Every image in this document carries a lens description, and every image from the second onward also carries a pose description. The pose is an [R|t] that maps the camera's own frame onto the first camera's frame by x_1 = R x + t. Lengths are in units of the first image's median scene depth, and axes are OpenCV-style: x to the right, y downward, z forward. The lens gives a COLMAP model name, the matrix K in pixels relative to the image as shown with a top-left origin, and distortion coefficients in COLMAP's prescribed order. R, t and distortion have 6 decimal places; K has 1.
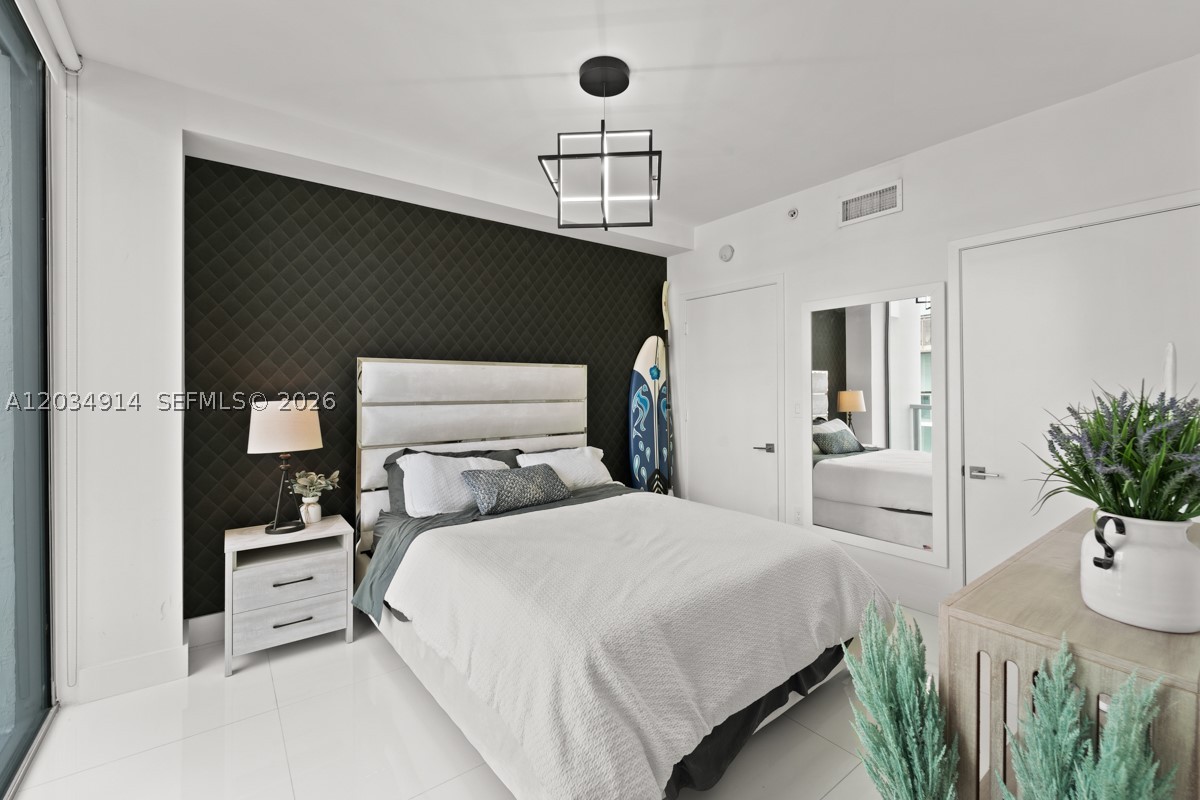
lens RADIAL K [[485.5, 0, 602.1], [0, 485.5, 395.0], [0, 0, 1]] dist [0.004440, 0.000251]
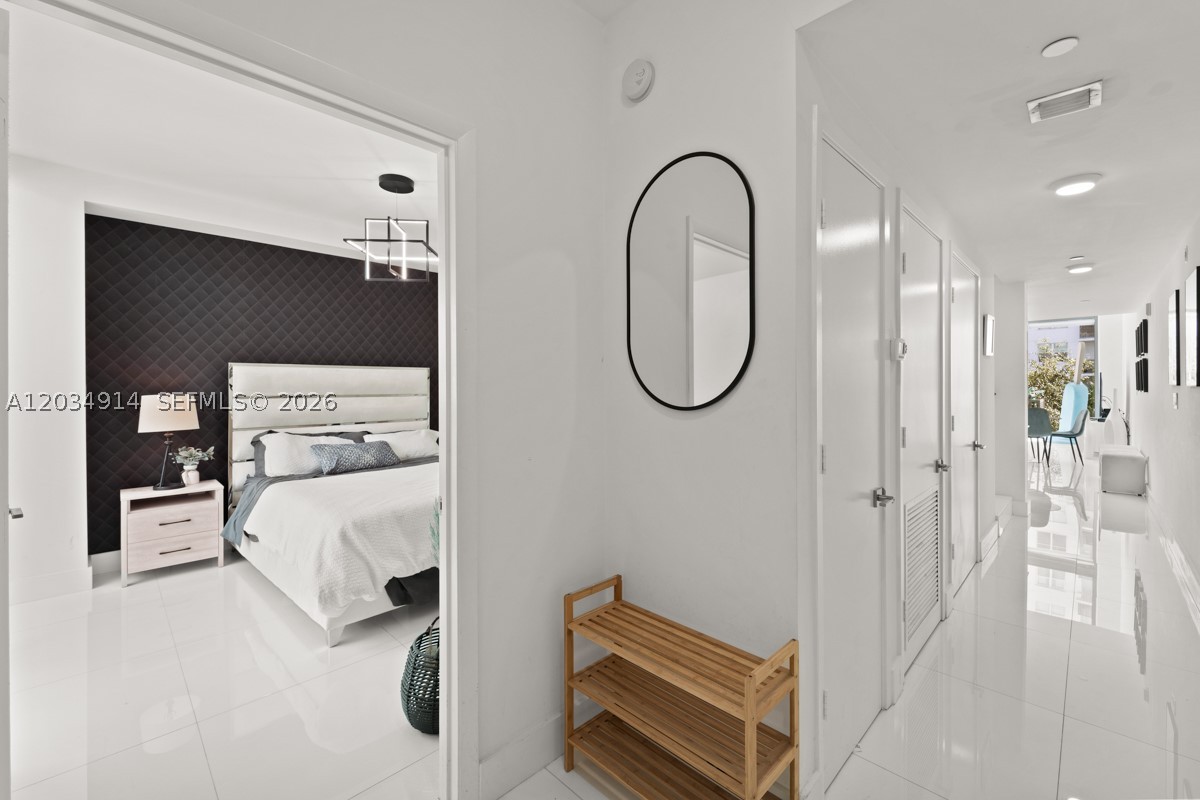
lens RADIAL K [[485.5, 0, 602.1], [0, 485.5, 395.0], [0, 0, 1]] dist [0.004440, 0.000251]
pose [[0.991522, -0.004319, 0.129867, 0.368554], [0.003706, 0.999981, 0.004960, 0.009898], [-0.129886, -0.004436, 0.991519, -0.502980]]
